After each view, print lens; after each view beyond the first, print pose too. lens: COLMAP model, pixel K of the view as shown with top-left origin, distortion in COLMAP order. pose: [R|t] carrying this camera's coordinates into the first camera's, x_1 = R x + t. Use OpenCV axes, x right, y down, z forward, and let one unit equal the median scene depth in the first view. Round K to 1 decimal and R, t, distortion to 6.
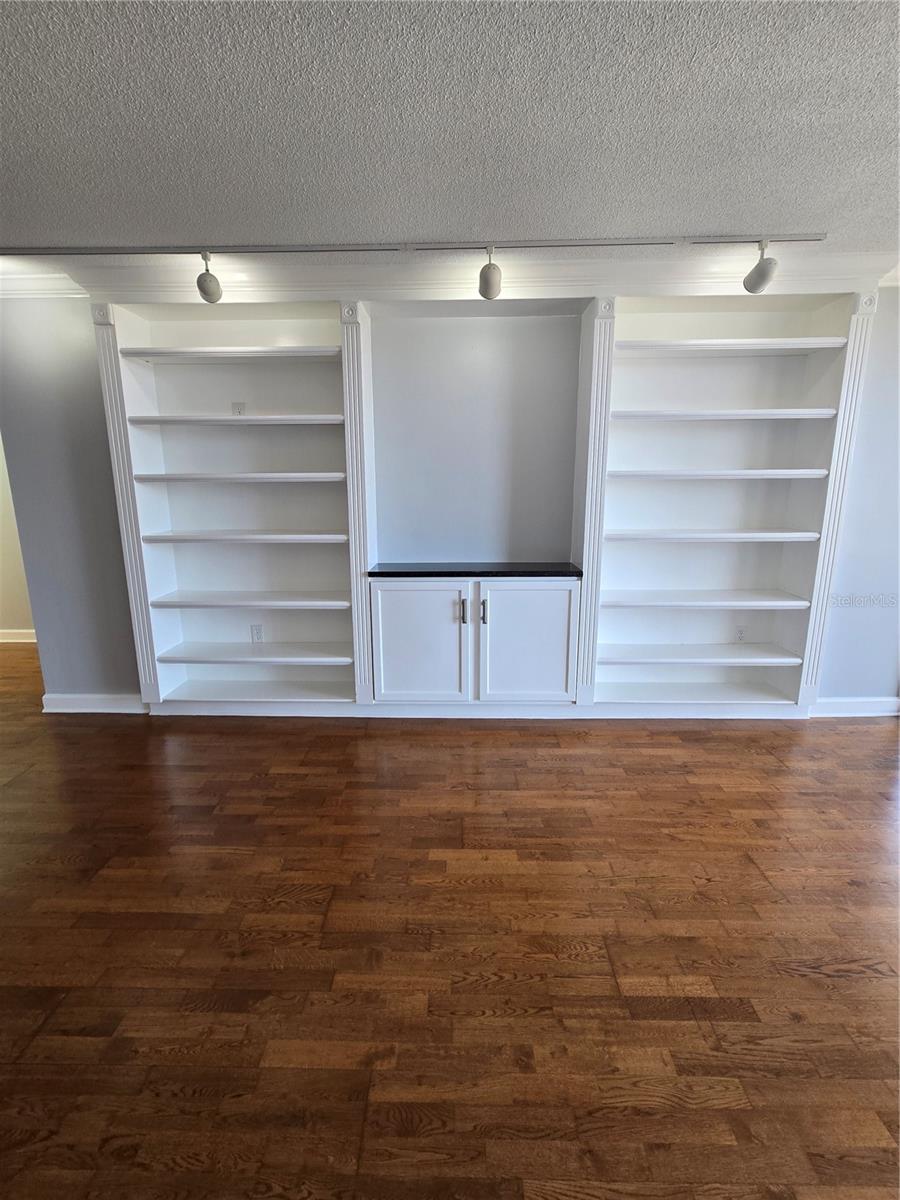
lens RADIAL K [[538.7, 0, 449.8], [0, 538.7, 591.9], [0, 0, 1]] dist [-0.002039, -0.000070]
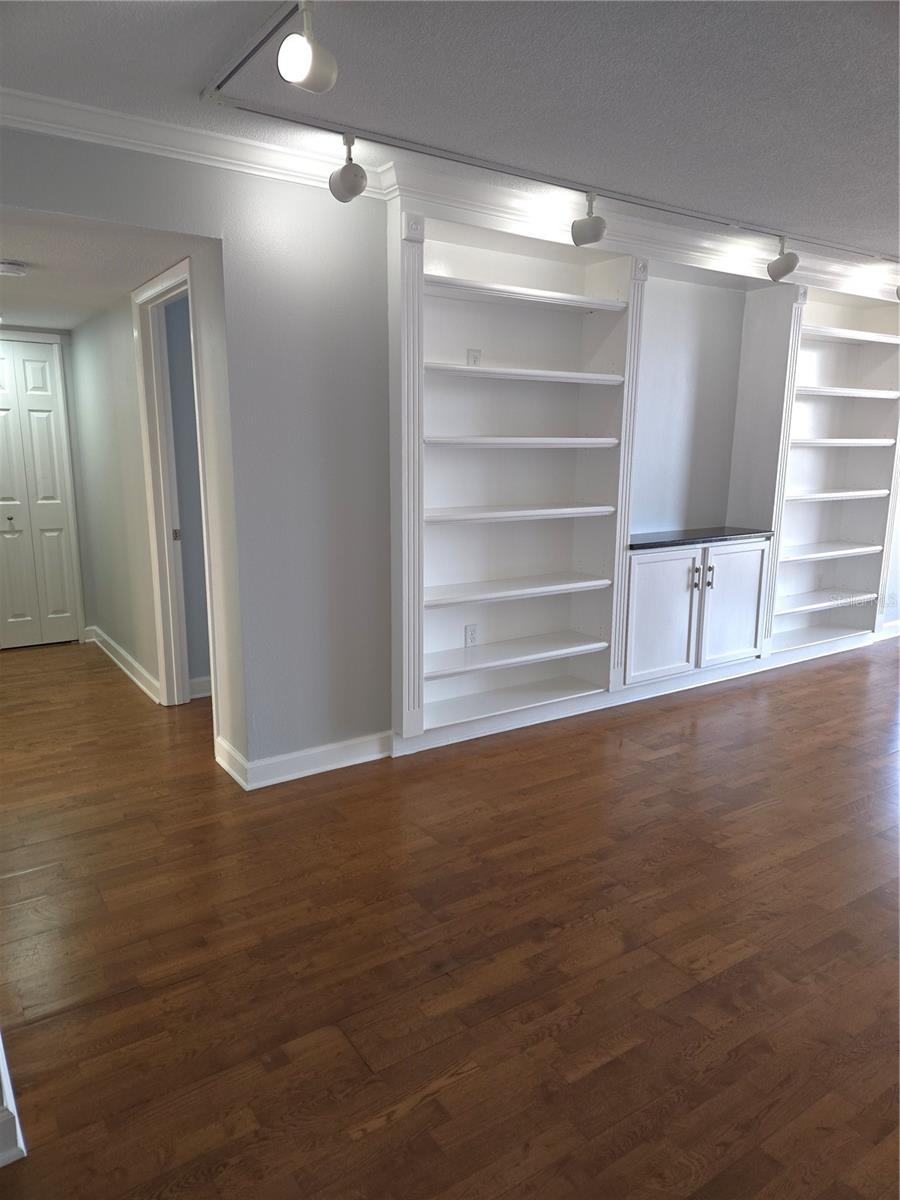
lens RADIAL K [[793.0, 0, 452.6], [0, 793.0, 608.8], [0, 0, 1]] dist [0.042831, -0.048602]
pose [[0.821219, -0.106742, 0.560541, -1.115091], [0.109869, 0.993545, 0.028234, 0.000729], [-0.559936, 0.038399, 0.827645, 0.033513]]
